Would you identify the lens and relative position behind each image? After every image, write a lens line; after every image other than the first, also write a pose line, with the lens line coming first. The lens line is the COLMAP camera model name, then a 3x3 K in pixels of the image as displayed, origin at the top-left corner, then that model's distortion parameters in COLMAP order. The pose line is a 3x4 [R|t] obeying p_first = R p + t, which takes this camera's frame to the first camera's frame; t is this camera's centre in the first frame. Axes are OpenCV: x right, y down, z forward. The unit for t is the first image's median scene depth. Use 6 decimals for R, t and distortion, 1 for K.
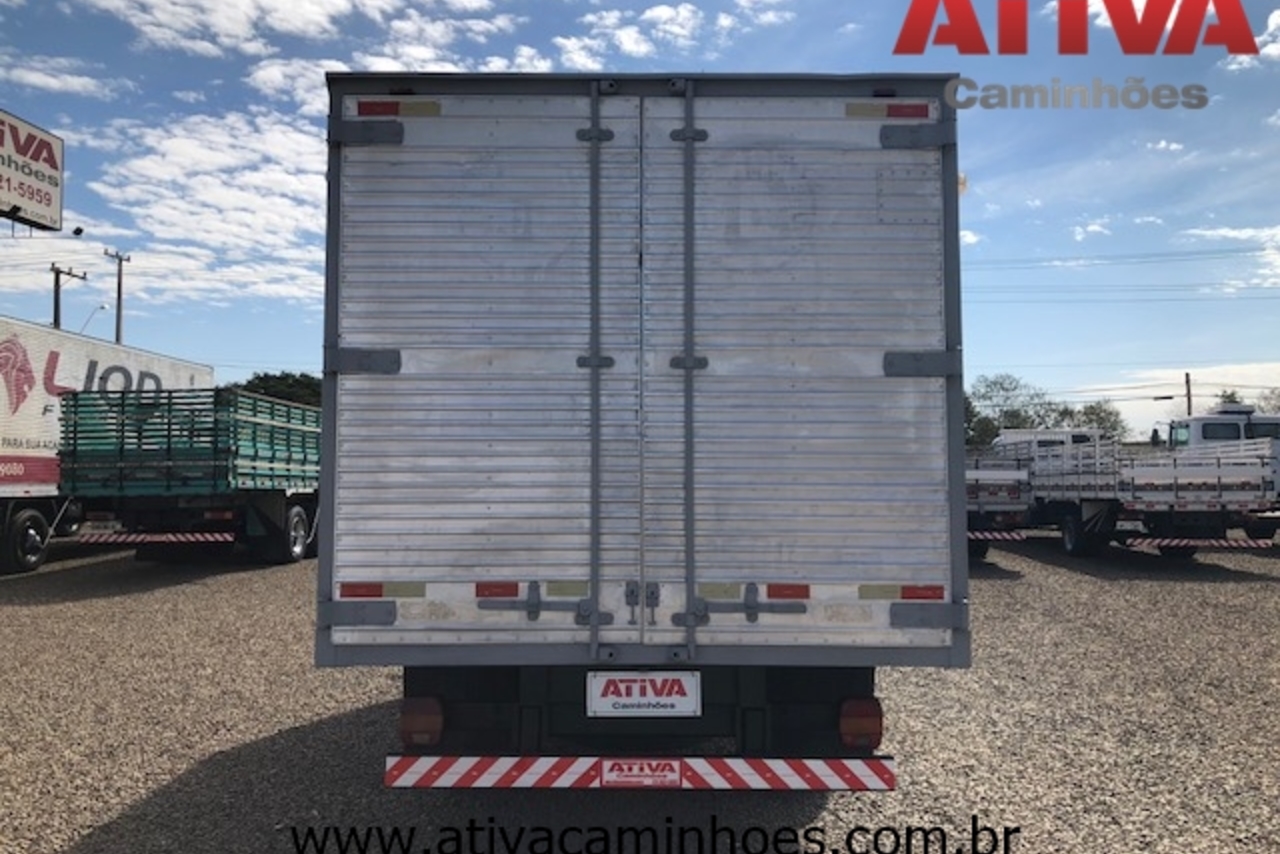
lens RADIAL K [[1056.5, 0, 637.3], [0, 1056.5, 419.4], [0, 0, 1]] dist [0.030799, -0.009331]
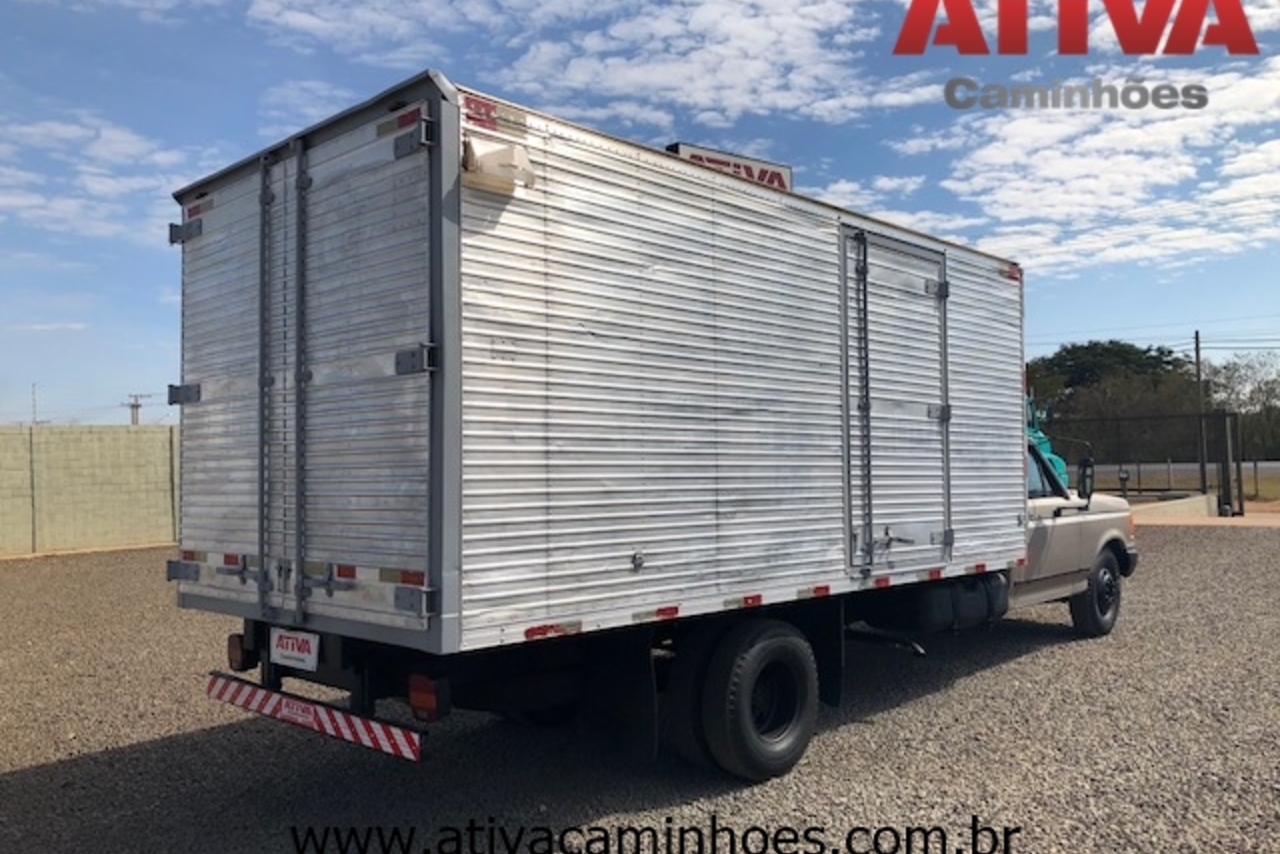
lens RADIAL K [[1056.5, 0, 644.8], [0, 1056.5, 428.8], [0, 0, 1]] dist [0.030799, -0.009331]
pose [[0.723385, -0.042988, -0.689106, 1.146035], [0.066427, 0.997763, 0.007489, 0.021542], [0.687242, -0.051192, 0.724622, 0.394311]]
